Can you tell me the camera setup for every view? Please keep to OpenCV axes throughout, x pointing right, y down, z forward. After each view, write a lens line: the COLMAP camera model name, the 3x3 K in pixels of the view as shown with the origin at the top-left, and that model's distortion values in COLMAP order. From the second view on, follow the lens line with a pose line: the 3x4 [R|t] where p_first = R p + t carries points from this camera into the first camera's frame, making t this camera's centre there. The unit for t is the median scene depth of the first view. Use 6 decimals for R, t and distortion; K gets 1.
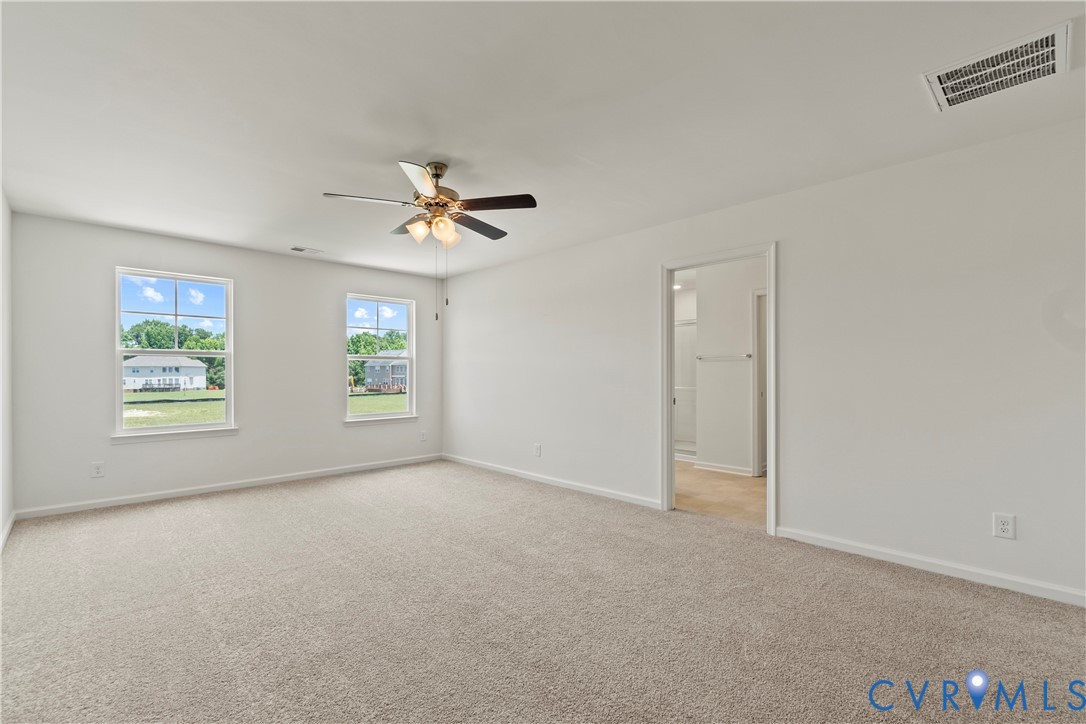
lens RADIAL K [[494.7, 0, 535.9], [0, 494.7, 373.5], [0, 0, 1]] dist [0.001242, 0.000301]
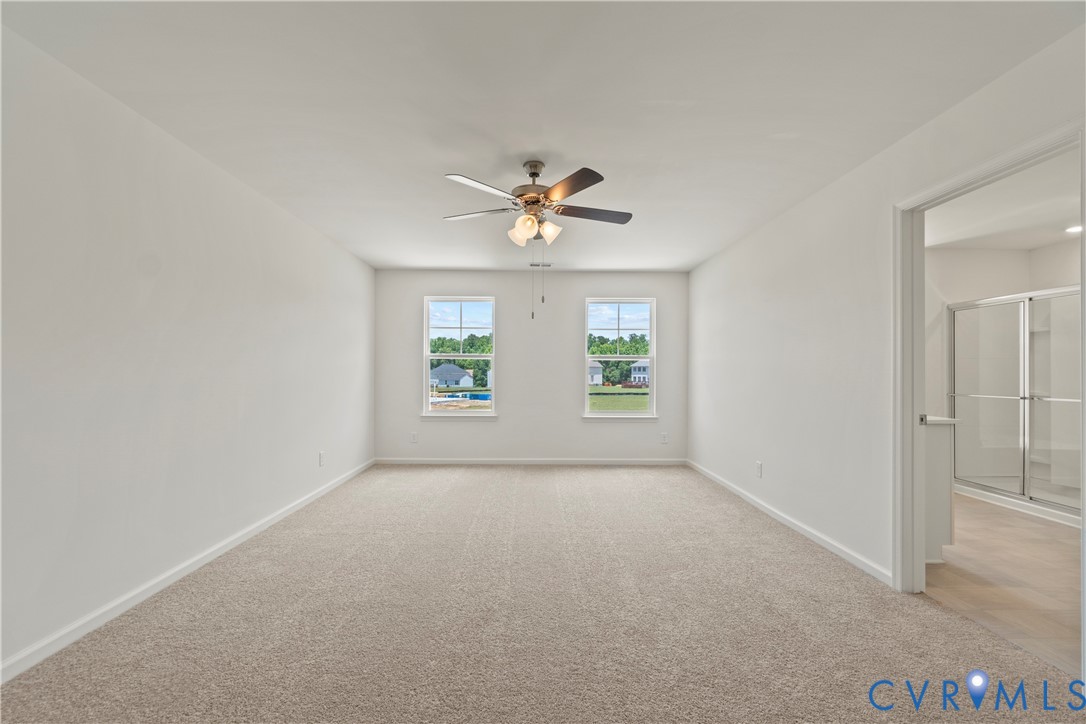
lens RADIAL K [[479.3, 0, 527.5], [0, 479.3, 367.8], [0, 0, 1]] dist [0.001670, 0.000484]
pose [[0.719305, -0.001047, -0.694693, 0.321174], [-0.007203, 0.999934, -0.008966, -0.000156], [0.694657, 0.011453, 0.719250, 0.206919]]
